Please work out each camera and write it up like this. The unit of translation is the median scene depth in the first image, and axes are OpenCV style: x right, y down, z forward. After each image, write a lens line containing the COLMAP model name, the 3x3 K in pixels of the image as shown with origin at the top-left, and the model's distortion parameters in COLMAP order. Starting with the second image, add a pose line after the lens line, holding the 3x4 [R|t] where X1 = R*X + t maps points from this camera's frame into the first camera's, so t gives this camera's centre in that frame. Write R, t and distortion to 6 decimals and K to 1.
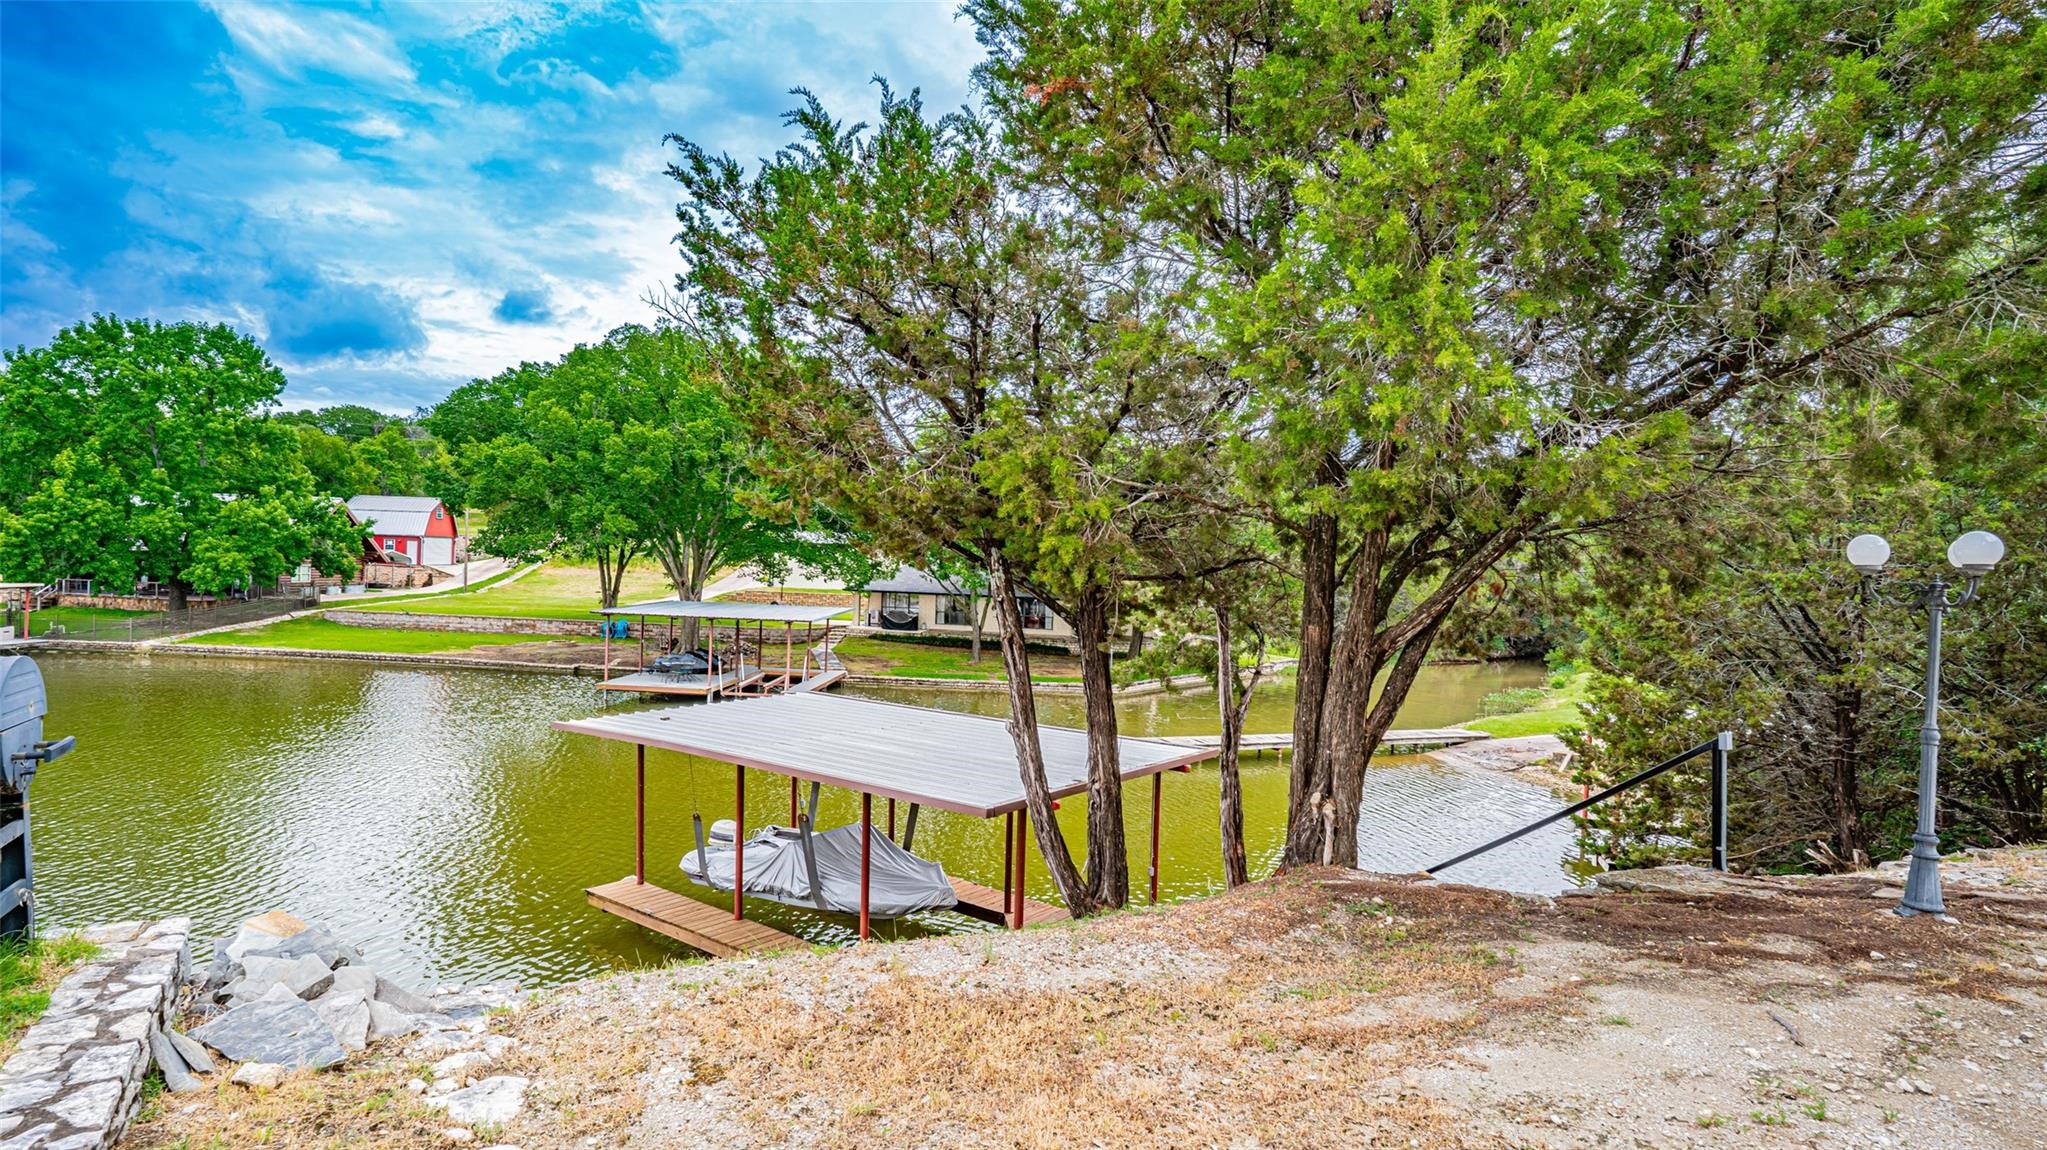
lens RADIAL K [[1075.7, 0, 1038.6], [0, 1075.7, 581.4], [0, 0, 1]] dist [-0.032283, 0.015162]
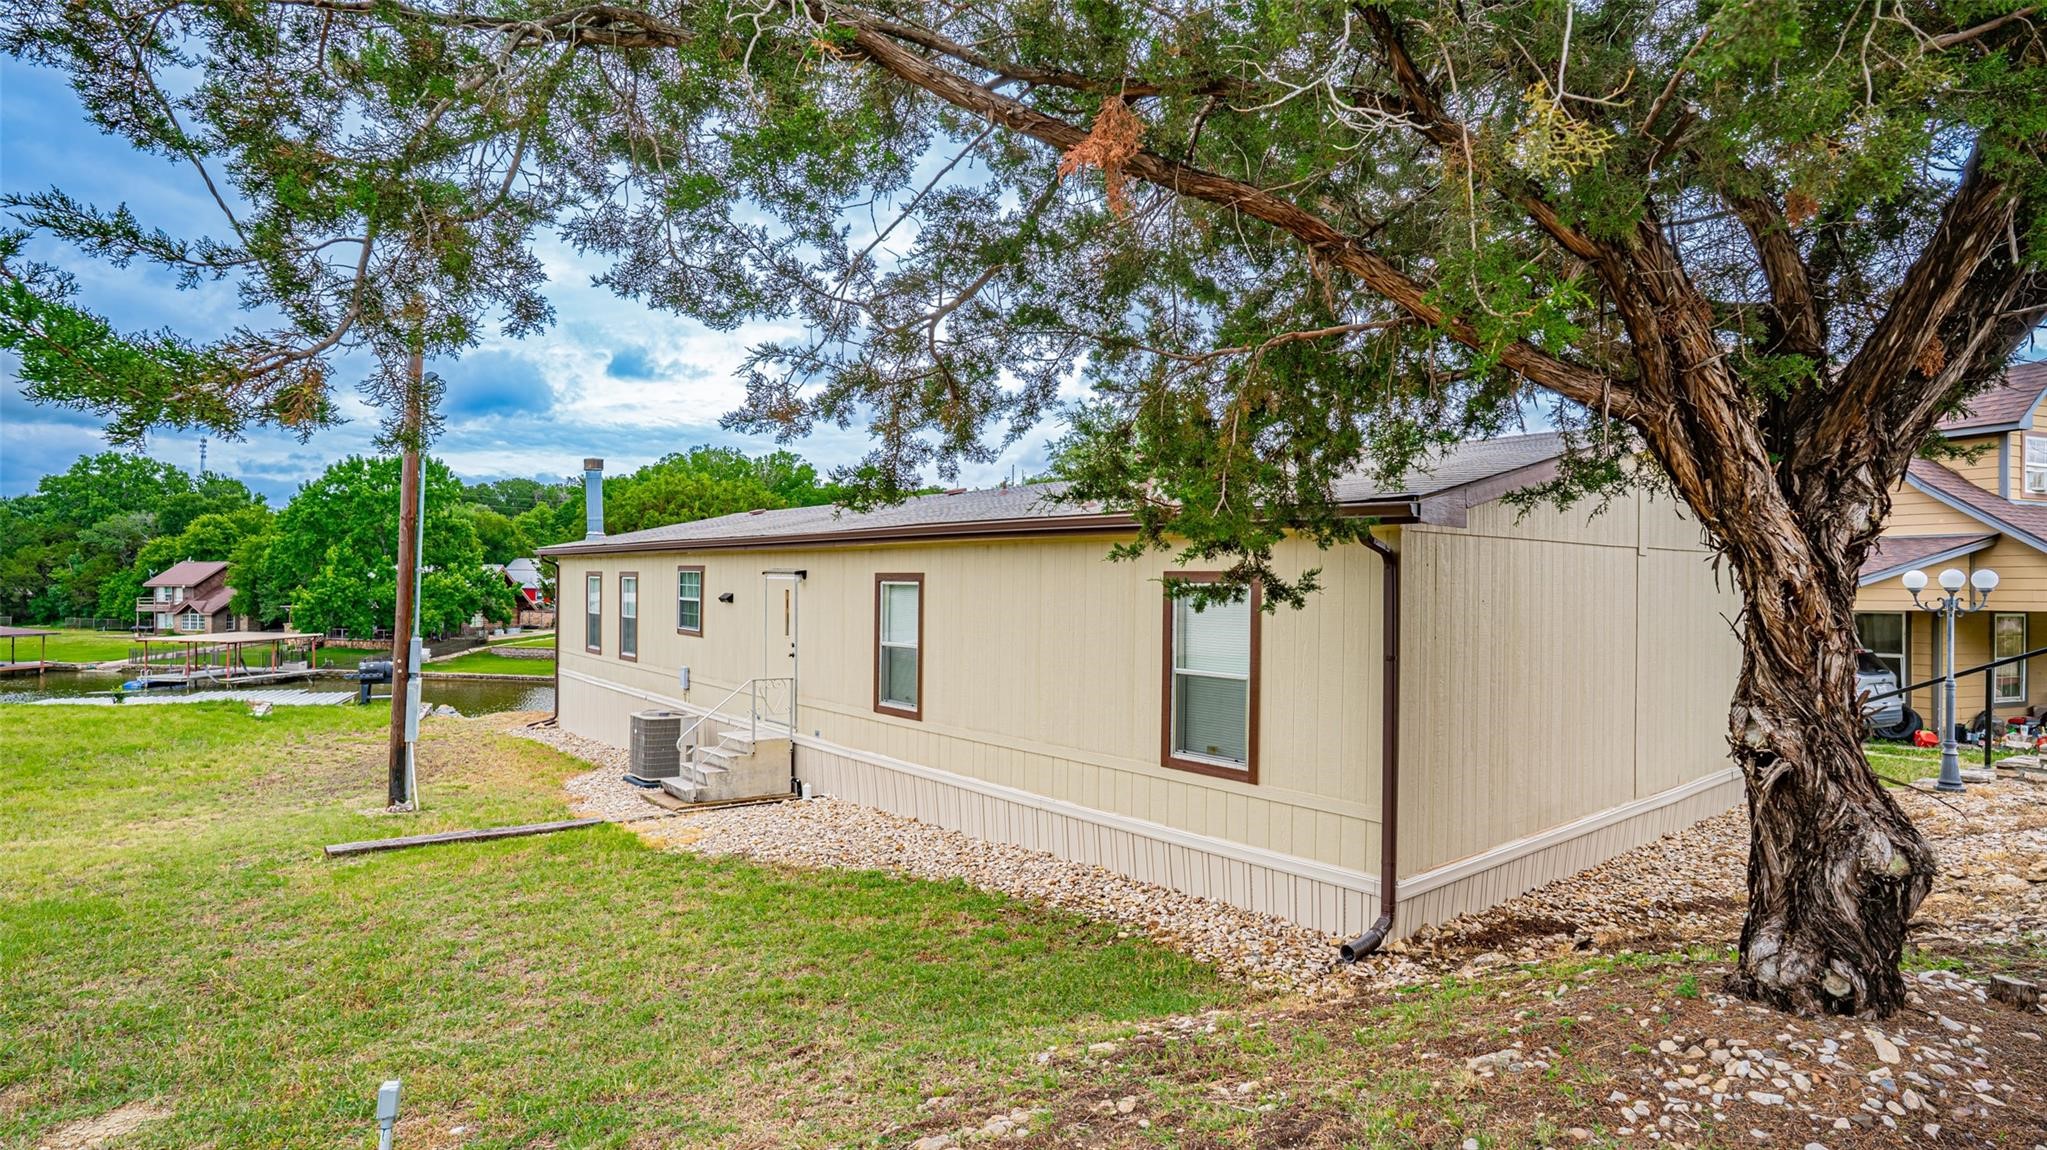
lens RADIAL K [[1075.7, 0, 1008.6], [0, 1075.7, 579.3], [0, 0, 1]] dist [-0.032283, 0.015162]
pose [[0.987971, -0.028874, -0.151922, 0.263615], [0.025467, 0.999380, -0.024328, -0.012369], [0.152530, 0.020166, 0.988093, -0.349420]]
